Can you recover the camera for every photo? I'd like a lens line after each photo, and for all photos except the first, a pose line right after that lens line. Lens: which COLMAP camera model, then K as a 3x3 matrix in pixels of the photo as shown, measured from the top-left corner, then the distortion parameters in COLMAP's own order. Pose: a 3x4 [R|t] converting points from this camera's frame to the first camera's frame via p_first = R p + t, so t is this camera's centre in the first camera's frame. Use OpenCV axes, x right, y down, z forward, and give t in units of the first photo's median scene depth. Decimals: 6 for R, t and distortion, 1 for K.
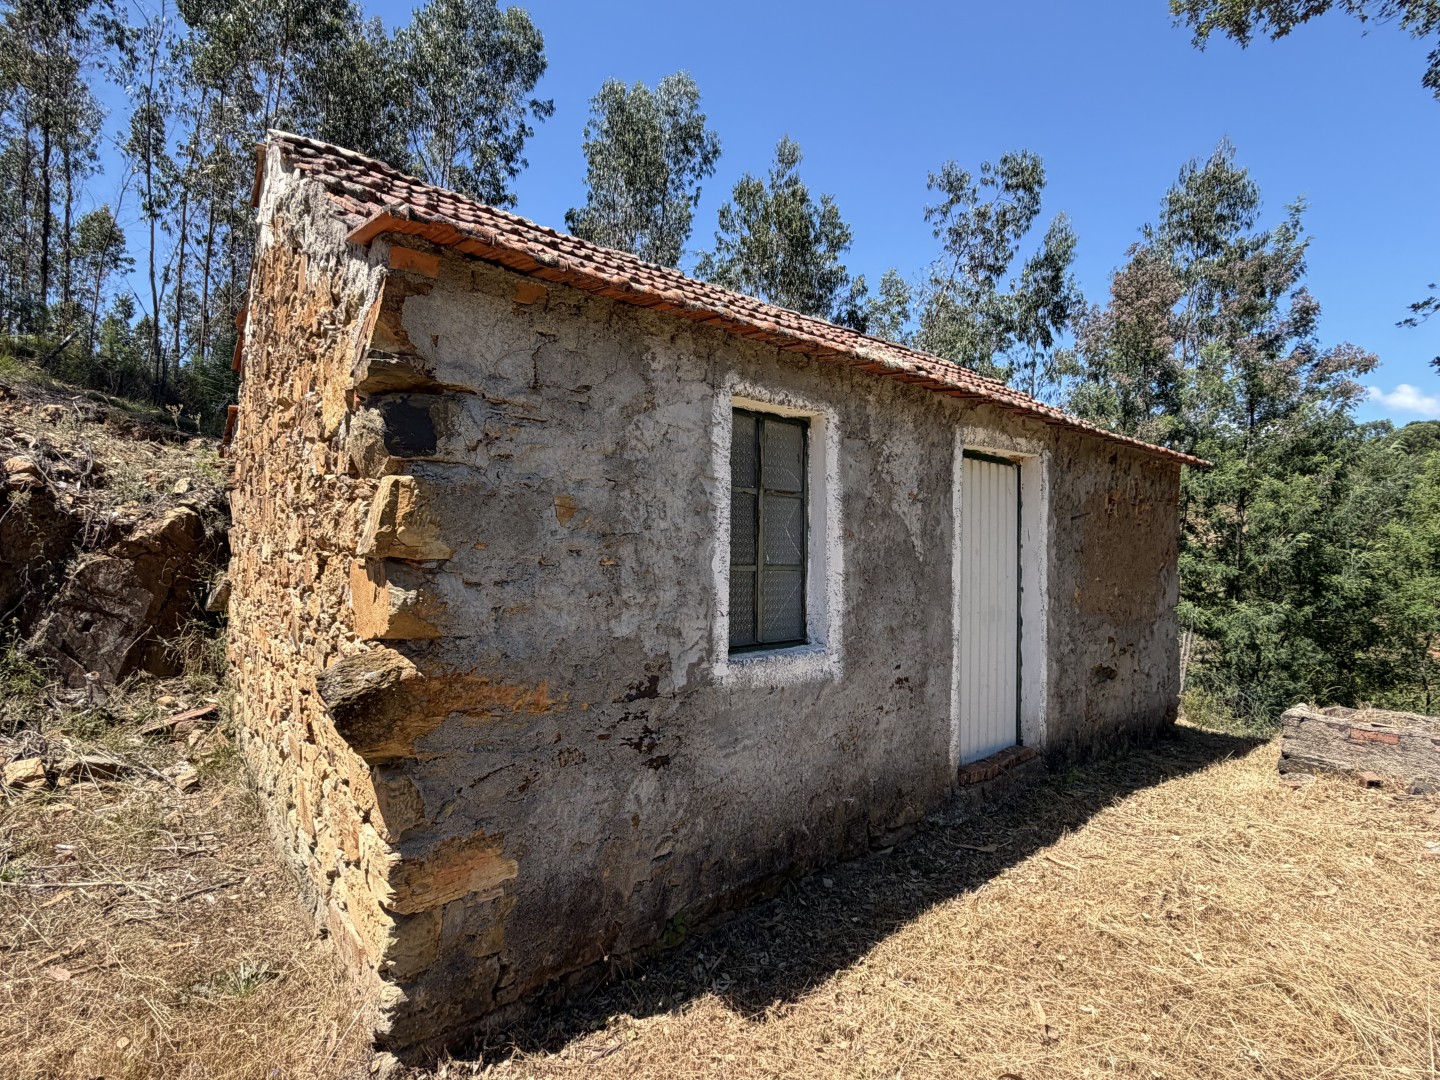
lens RADIAL K [[702.8, 0, 707.0], [0, 702.8, 565.5], [0, 0, 1]] dist [-0.002594, 0.000021]
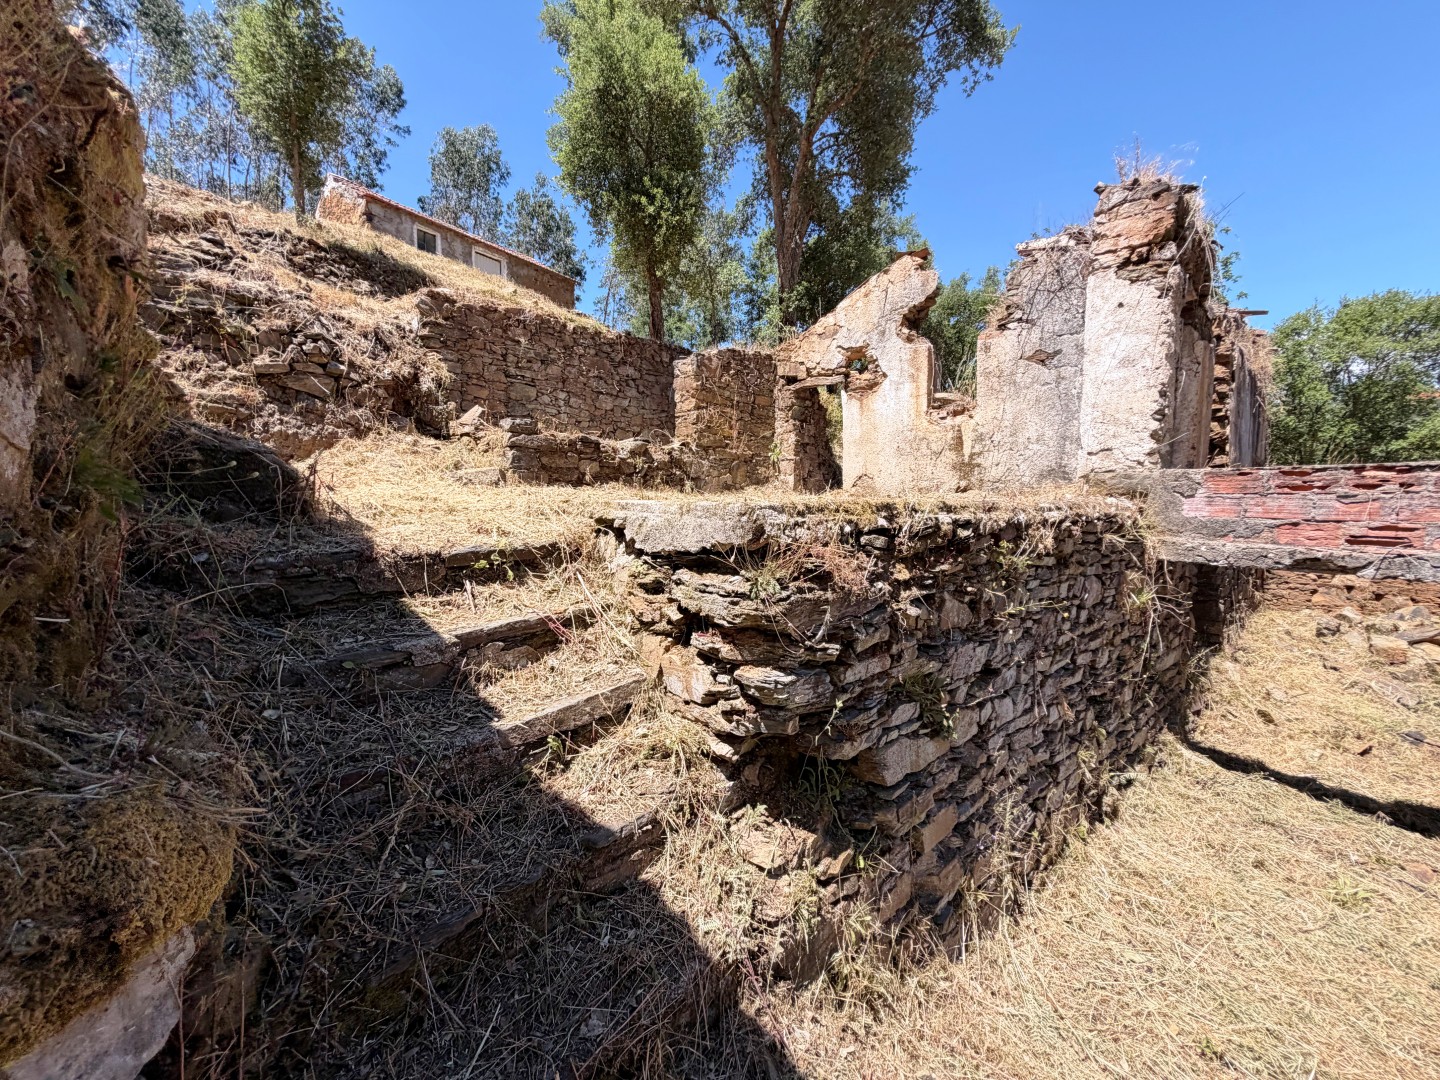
lens RADIAL K [[575.7, 0, 715.8], [0, 575.7, 536.8], [0, 0, 1]] dist [-0.000084, 0.000770]
pose [[0.970690, -0.017442, 0.239701, 0.200156], [0.009117, 0.999318, 0.035796, 0.358160], [-0.240162, -0.032561, 0.970187, -0.720437]]
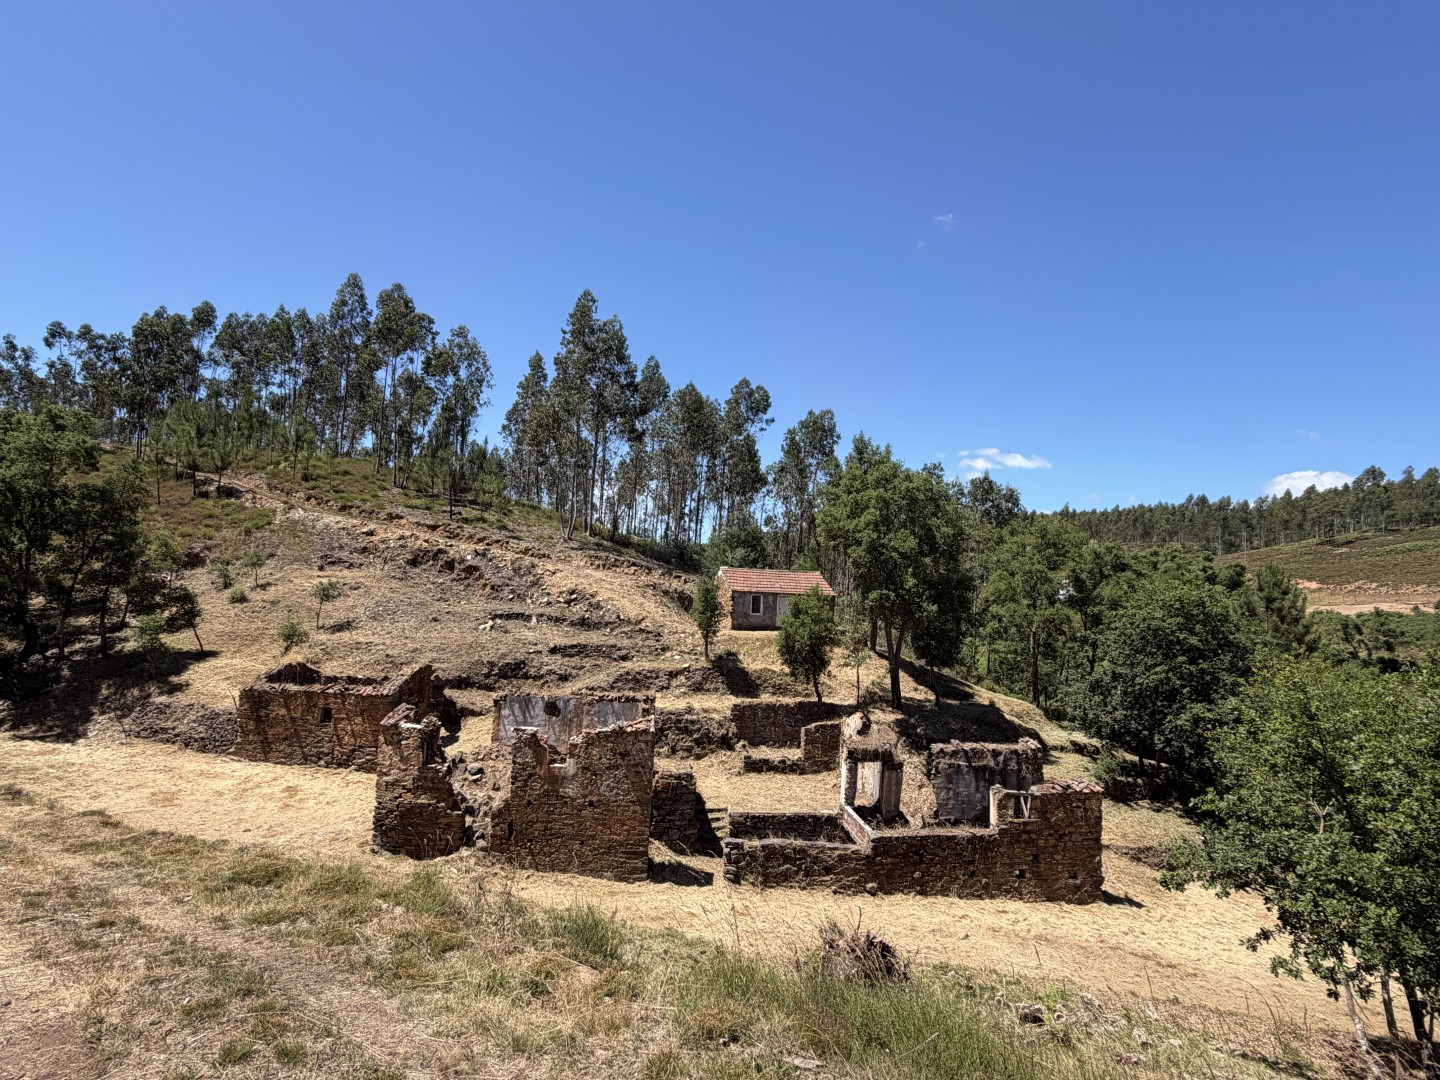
lens RADIAL K [[702.8, 0, 712.5], [0, 702.8, 564.1], [0, 0, 1]] dist [-0.002594, 0.000021]
pose [[0.936620, 0.014662, -0.350040, 0.613493], [-0.043022, 0.996375, -0.073384, 0.020829], [0.347695, 0.083792, 0.933856, -1.824120]]
